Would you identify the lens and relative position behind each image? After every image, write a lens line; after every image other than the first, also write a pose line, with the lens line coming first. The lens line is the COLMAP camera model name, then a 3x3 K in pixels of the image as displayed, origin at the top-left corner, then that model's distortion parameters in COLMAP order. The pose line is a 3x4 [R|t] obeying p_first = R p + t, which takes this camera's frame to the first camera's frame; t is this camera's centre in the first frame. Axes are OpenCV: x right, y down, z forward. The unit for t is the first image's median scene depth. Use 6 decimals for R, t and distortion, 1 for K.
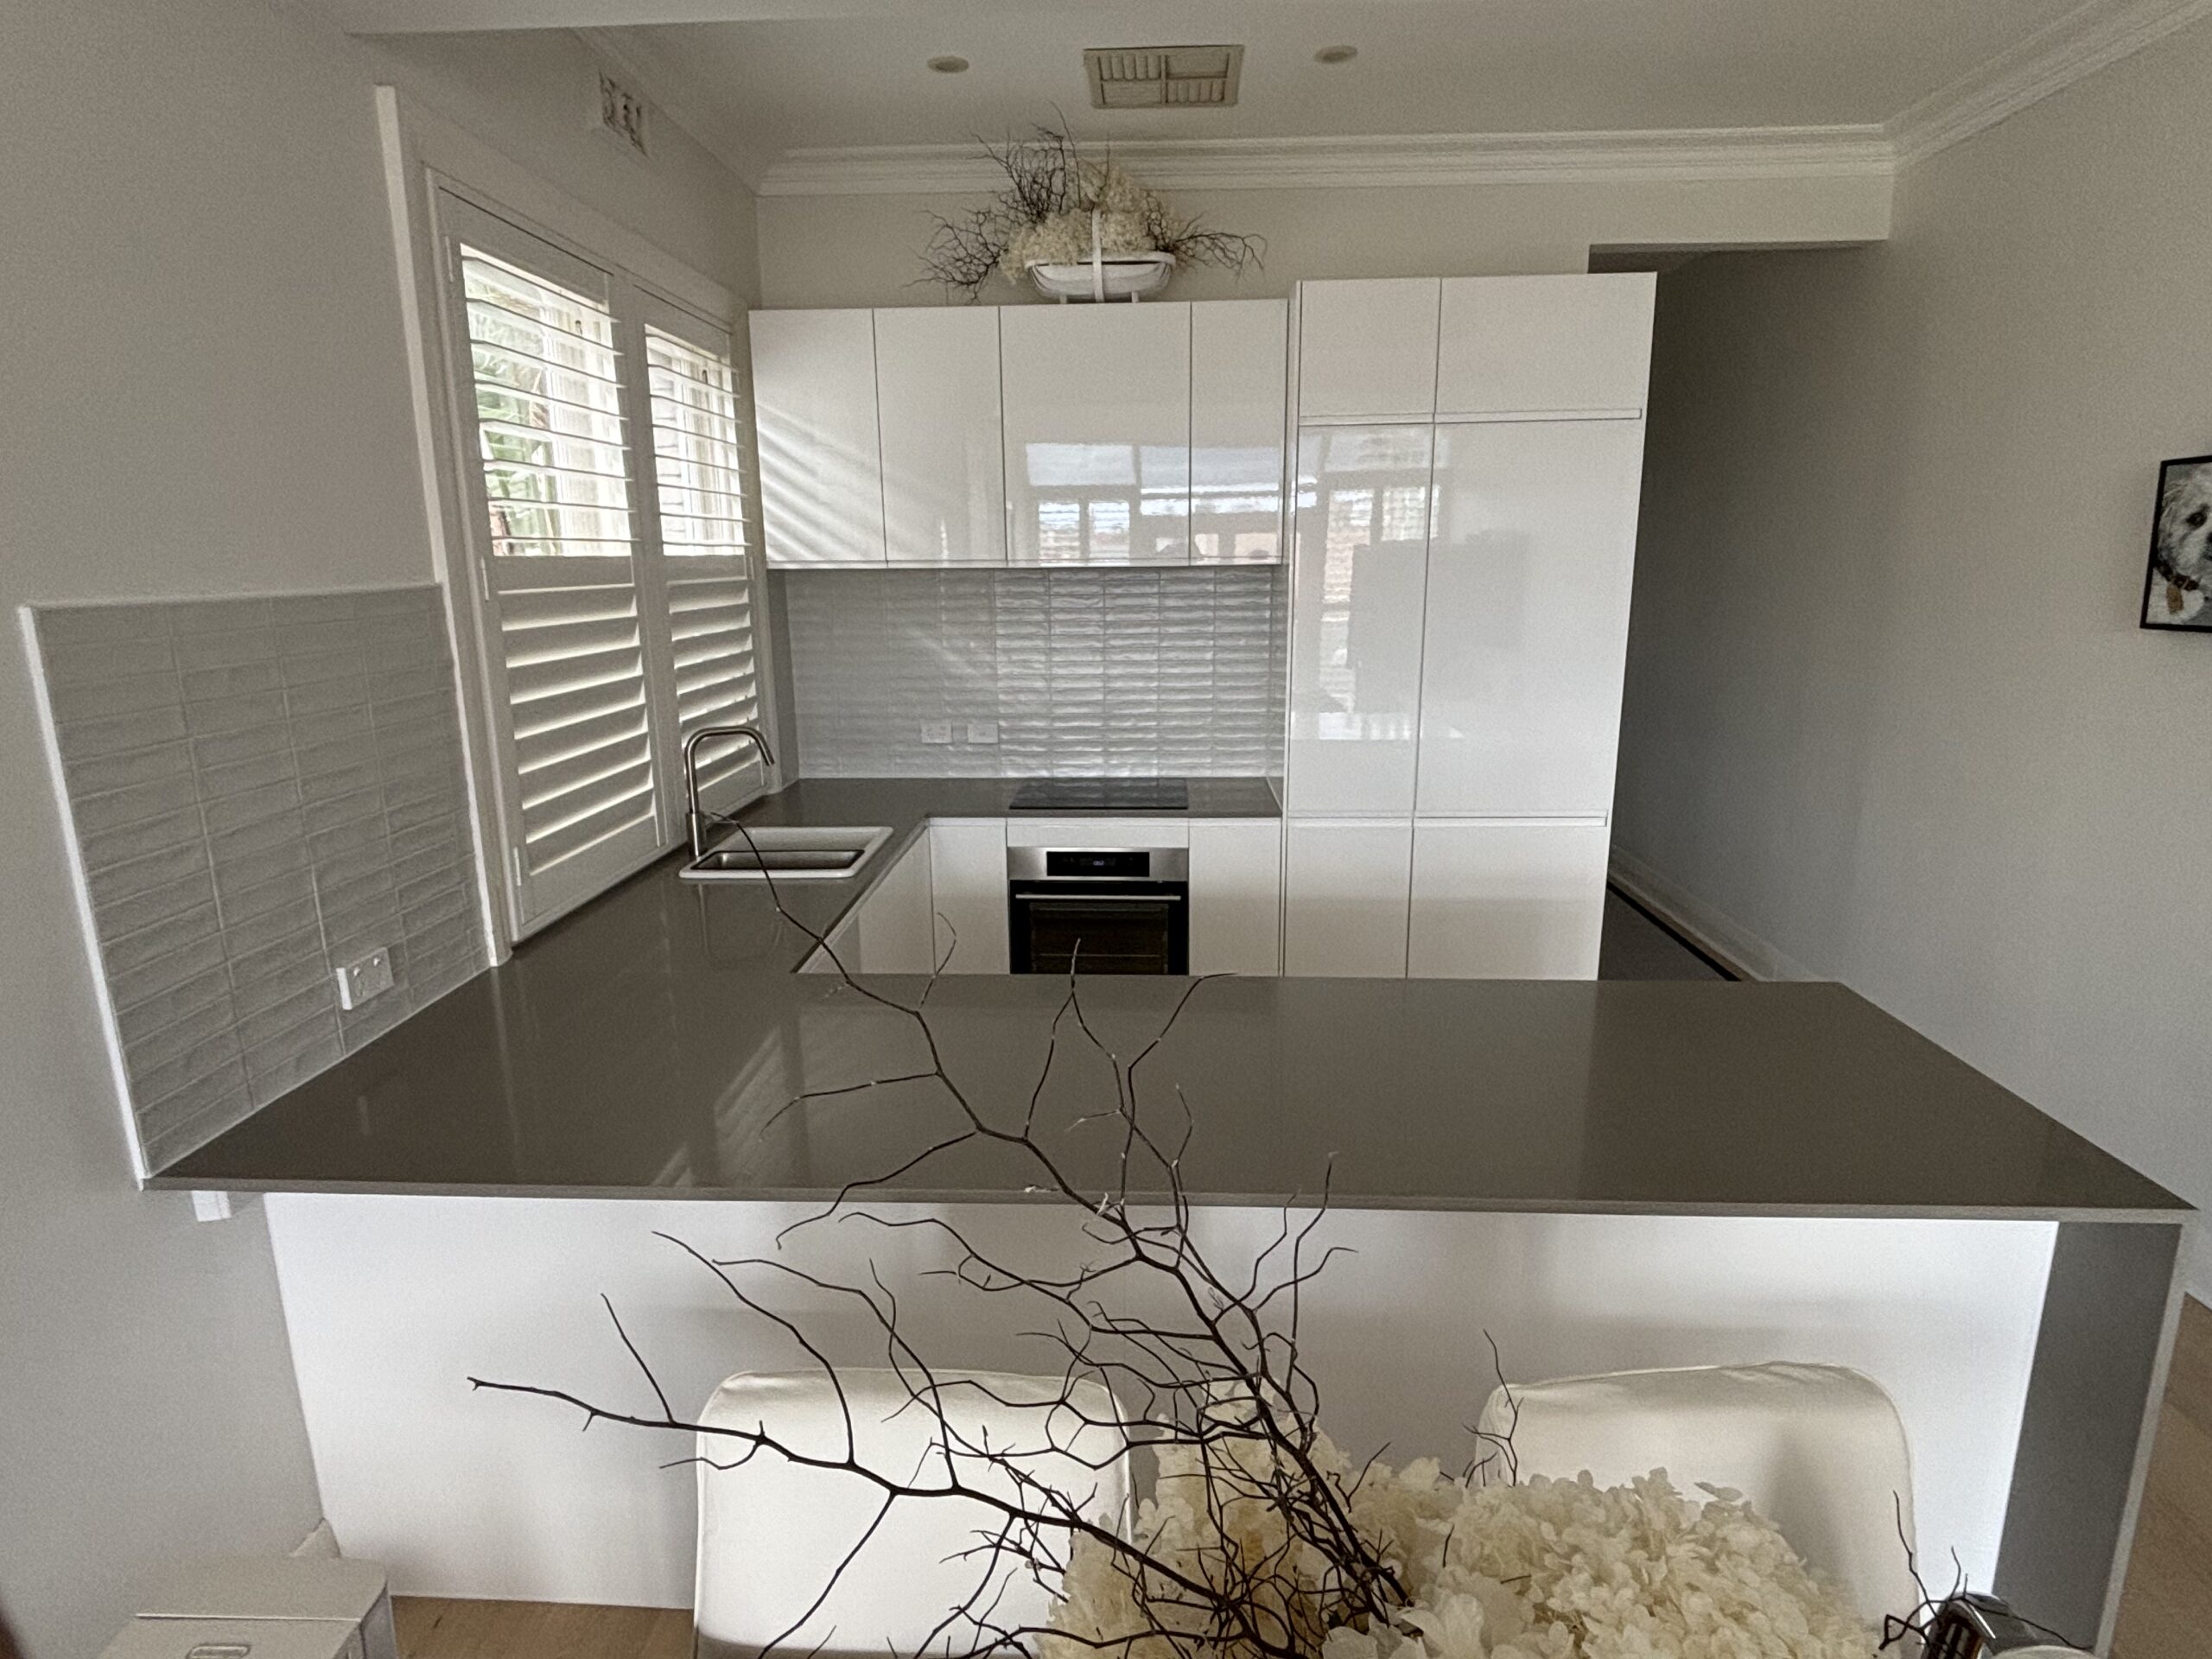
lens RADIAL K [[1189.7, 0, 1095.2], [0, 1189.7, 841.3], [0, 0, 1]] dist [0.004296, -0.006435]
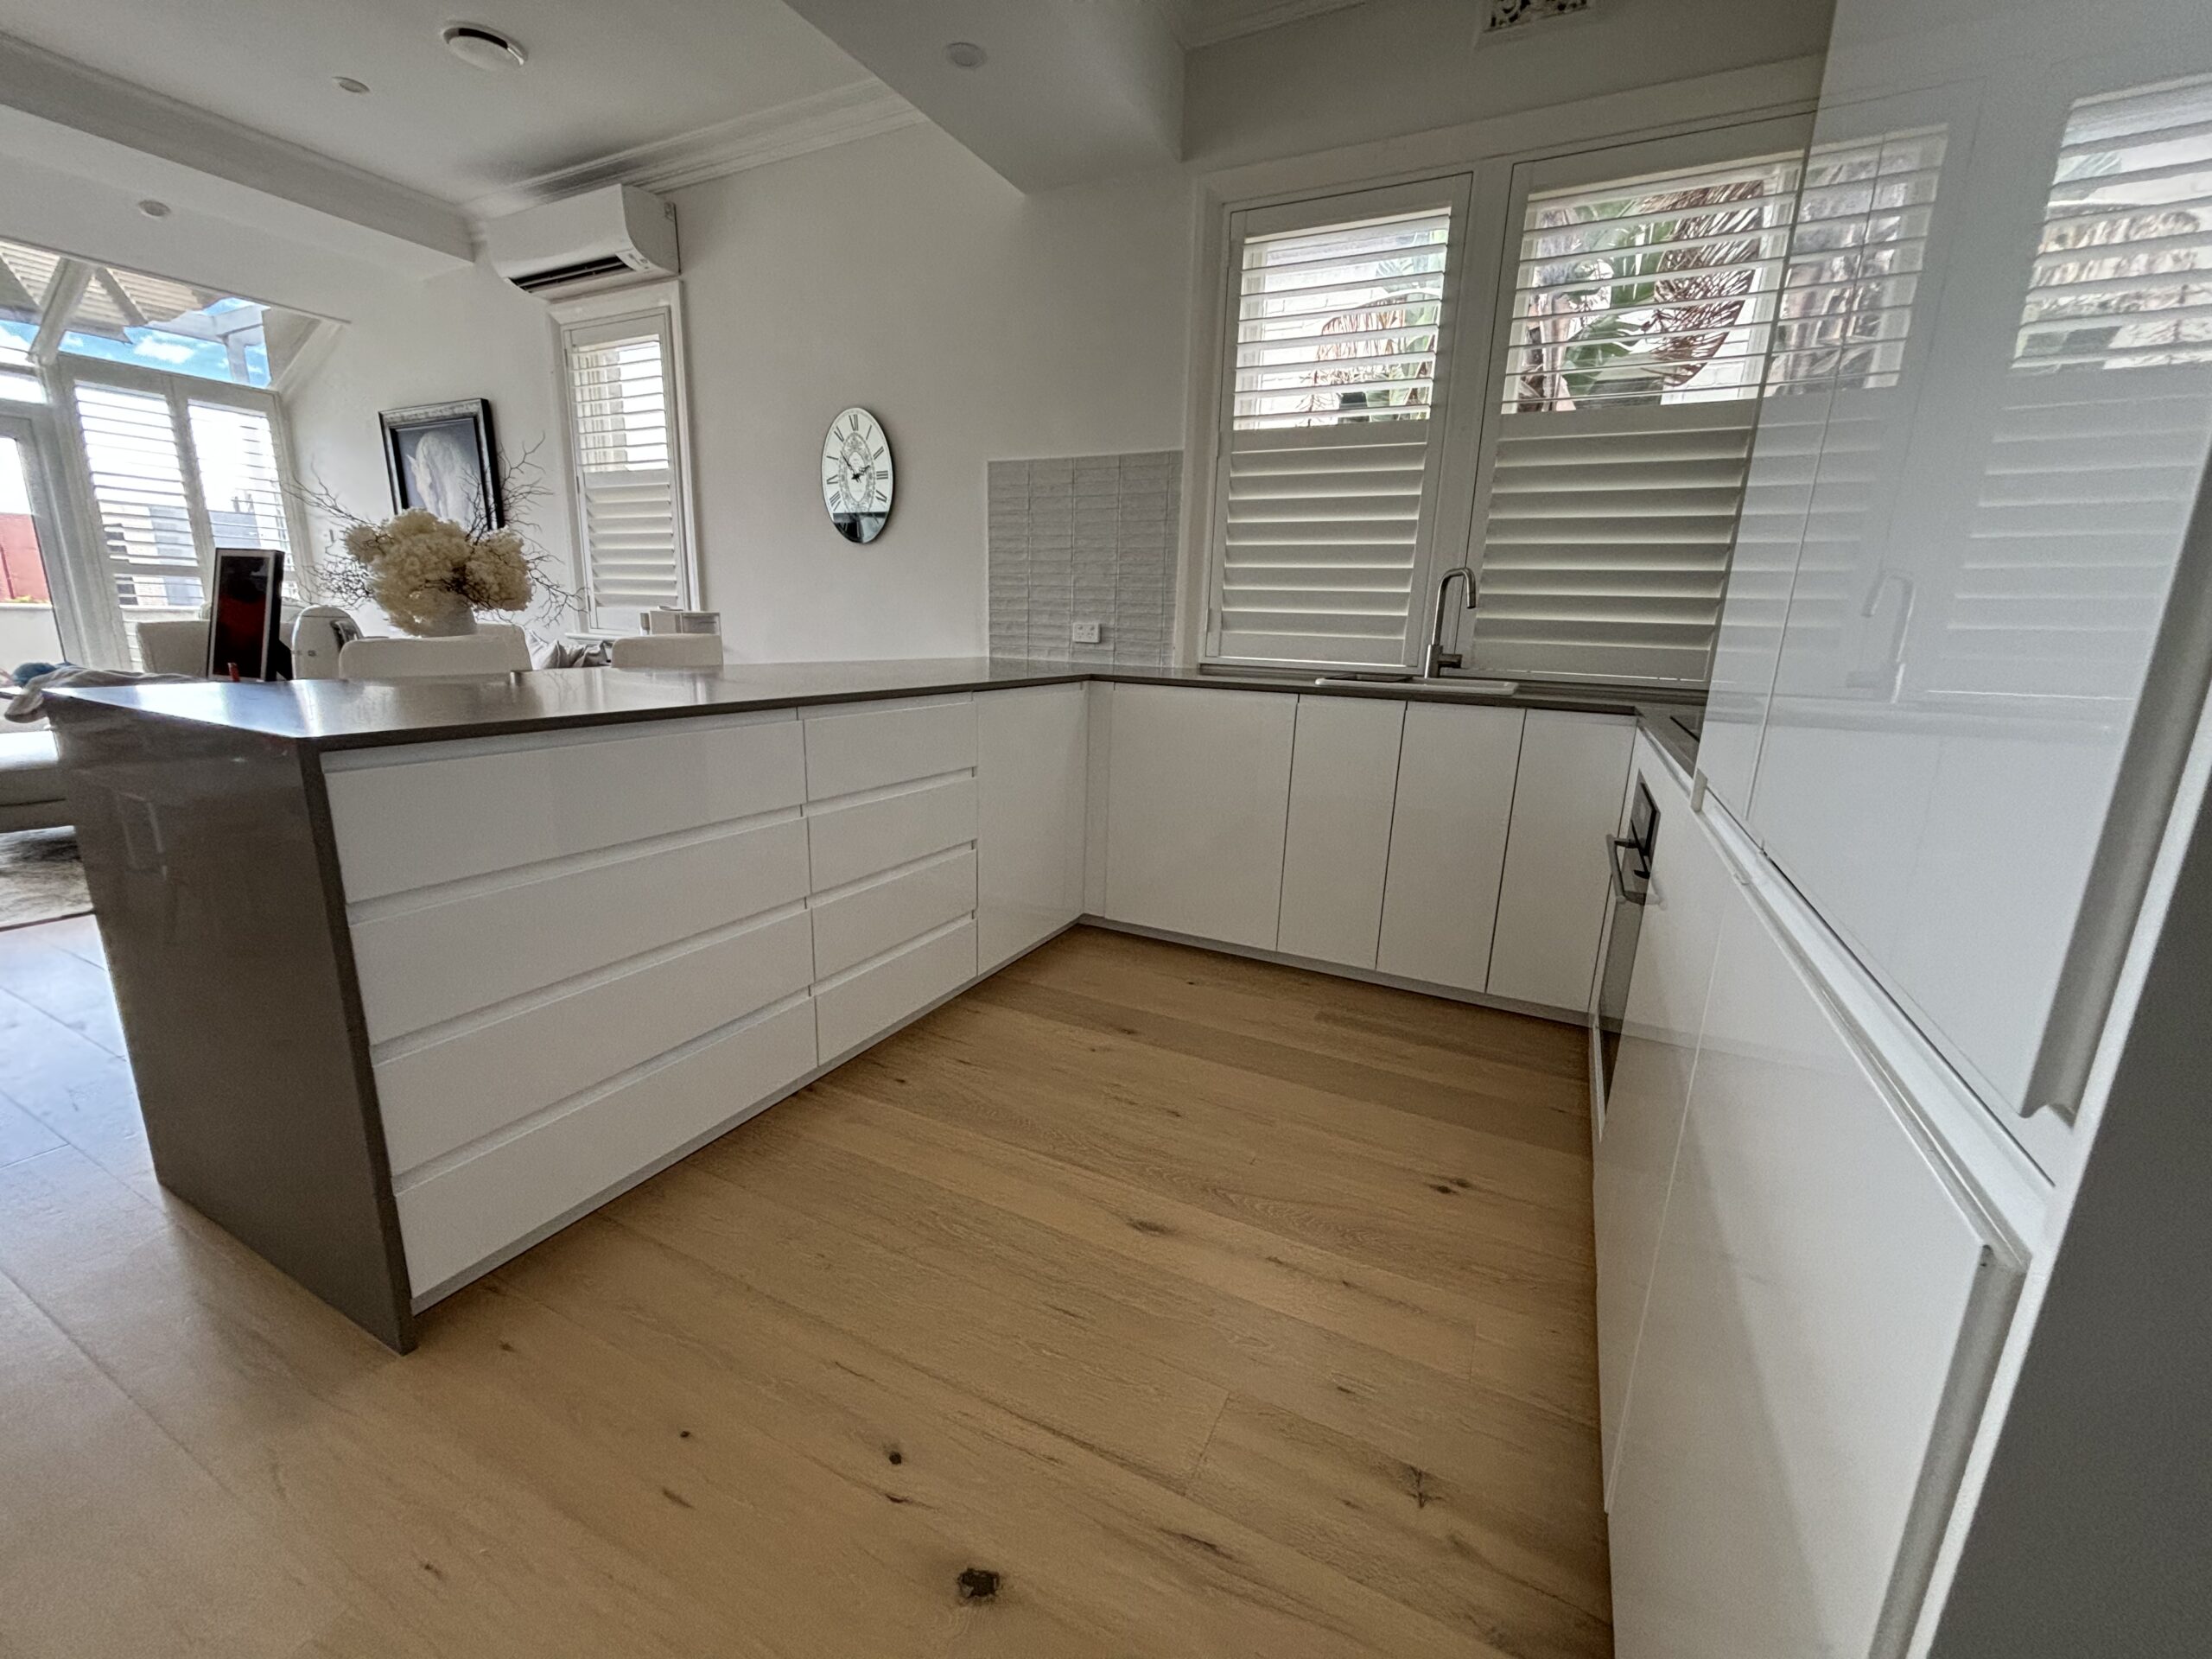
lens RADIAL K [[888.6, 0, 1106.9], [0, 888.6, 832.7], [0, 0, 1]] dist [-0.000609, 0.000622]
pose [[-0.398921, 0.211942, -0.892156, 0.544066], [-0.243715, 0.913426, 0.325970, -0.055642], [0.884005, 0.347468, -0.312731, 0.951176]]
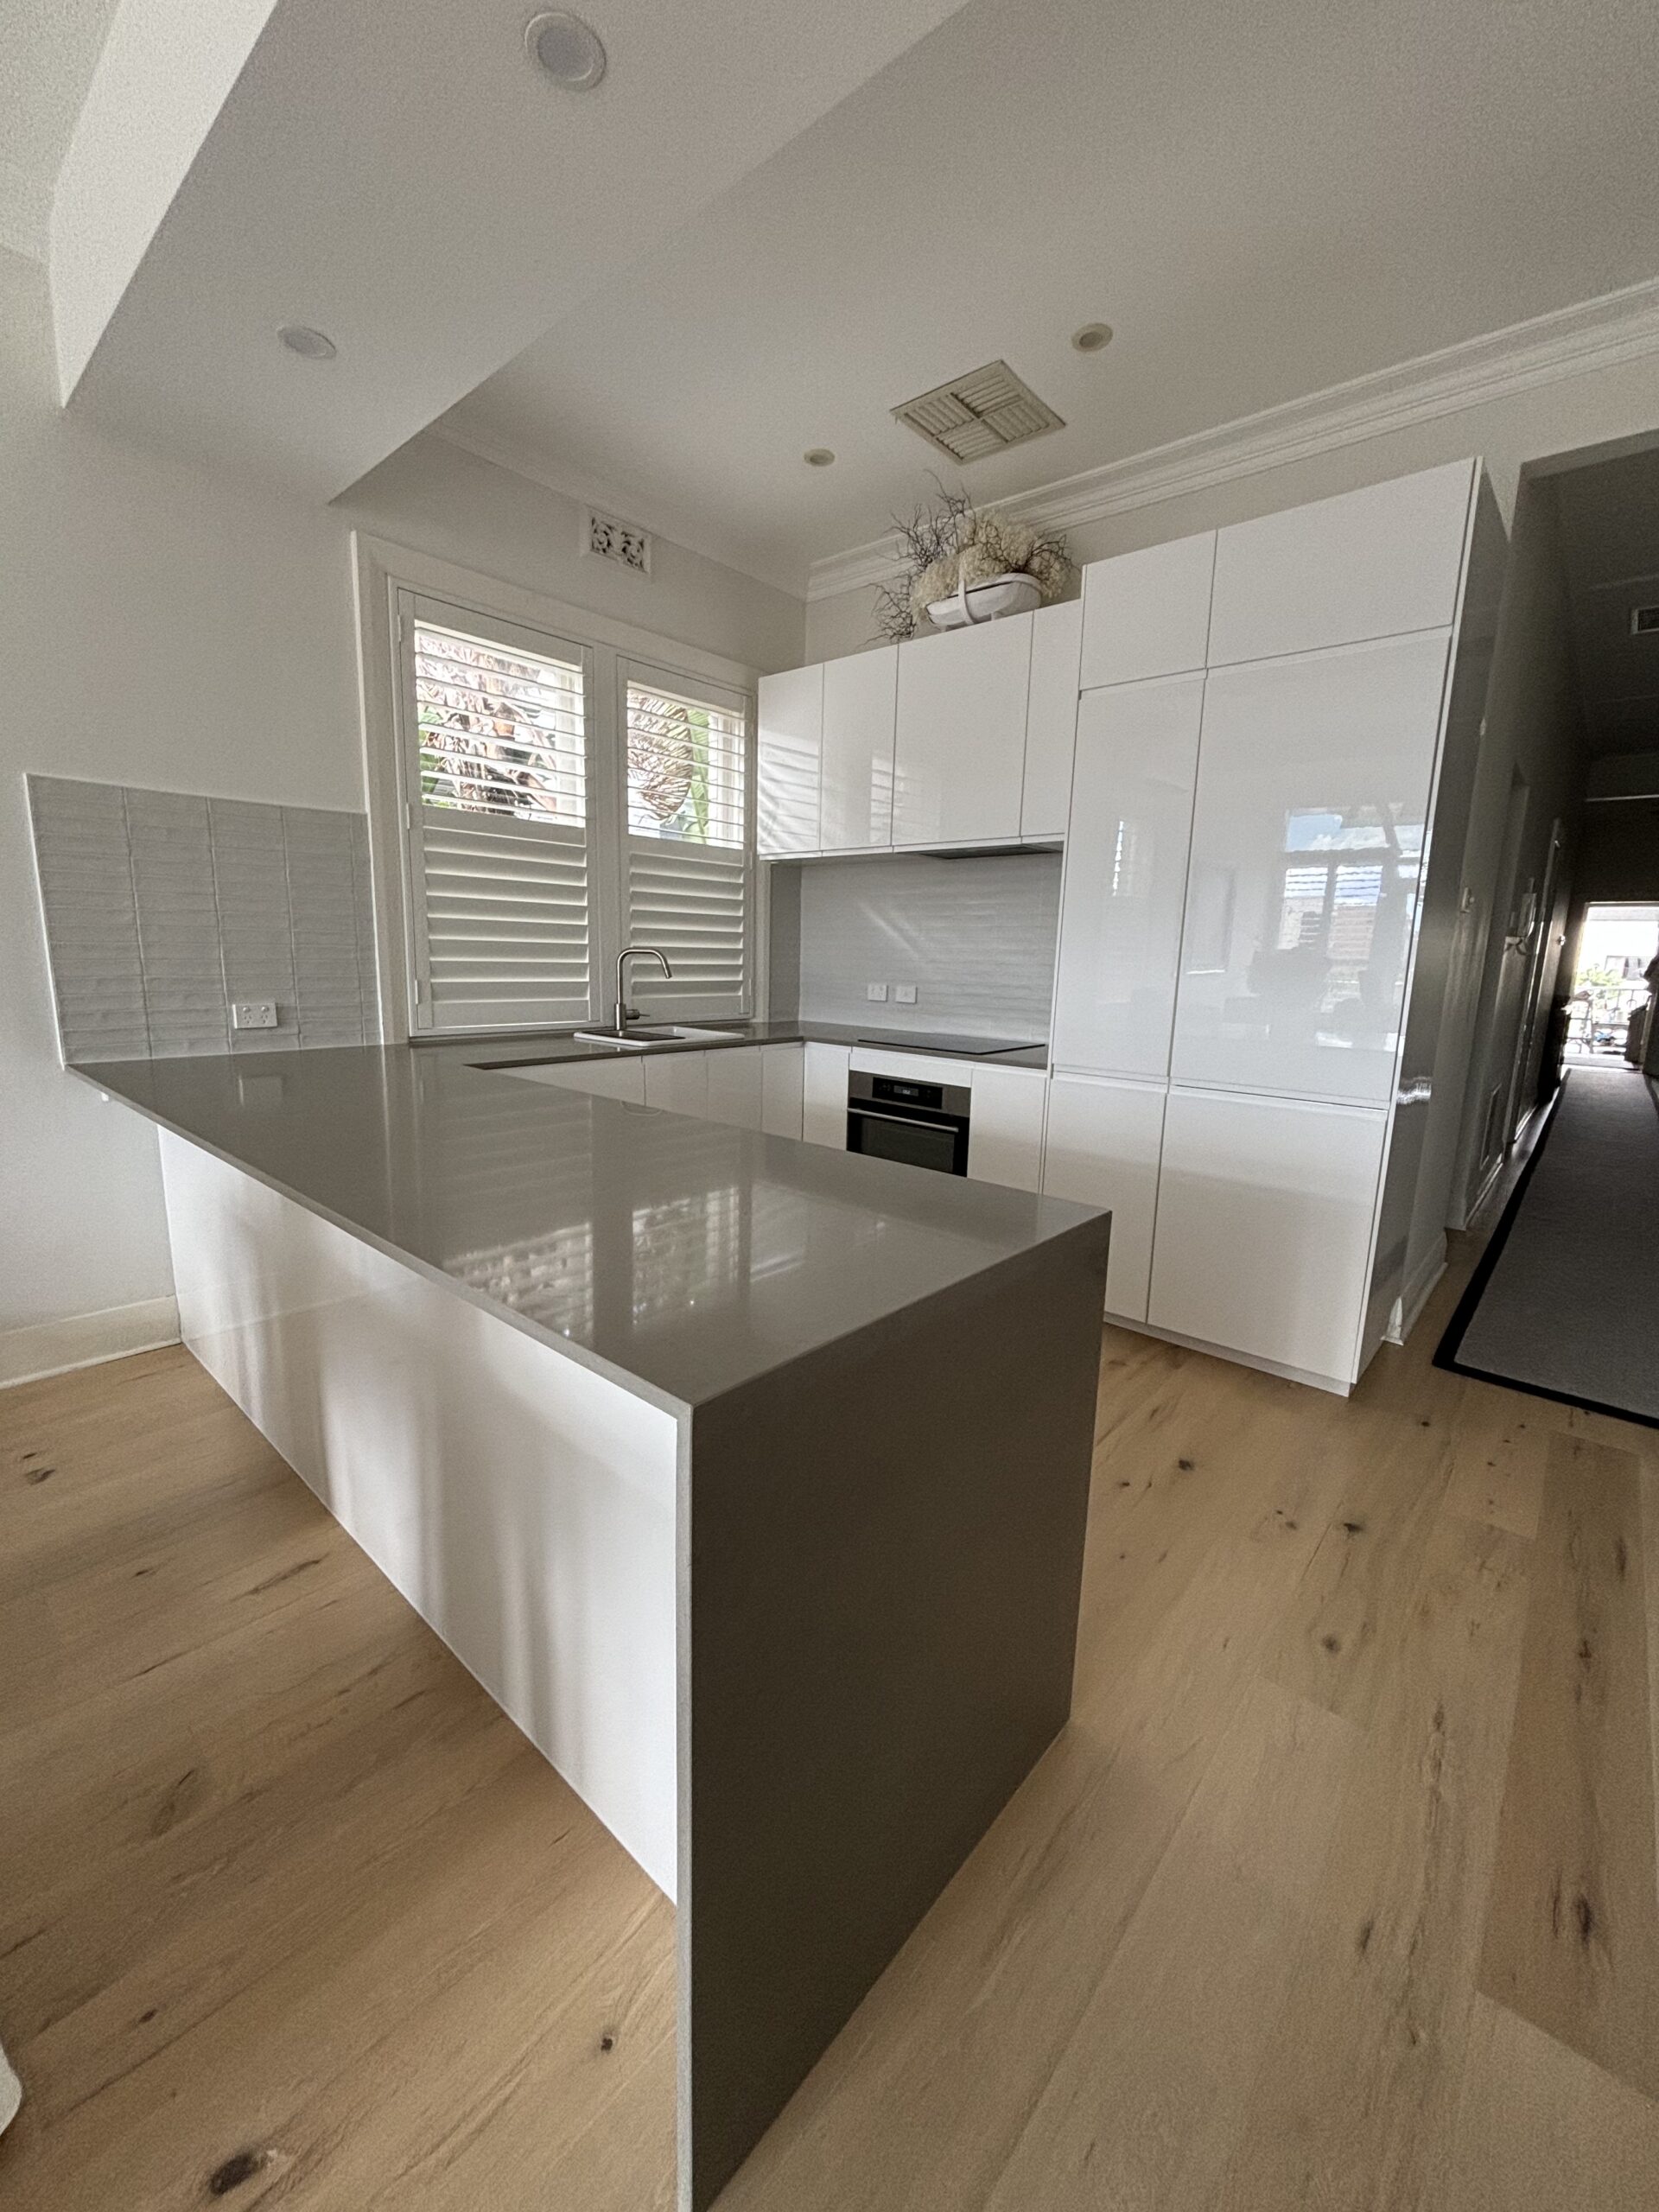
lens RADIAL K [[888.6, 0, 824.2], [0, 888.6, 1109.6], [0, 0, 1]] dist [-0.000609, 0.000622]
pose [[0.785135, 0.144138, -0.602318, 0.505379], [-0.181025, 0.983478, -0.000619, 0.055186], [0.592277, 0.109520, 0.798256, 0.251712]]
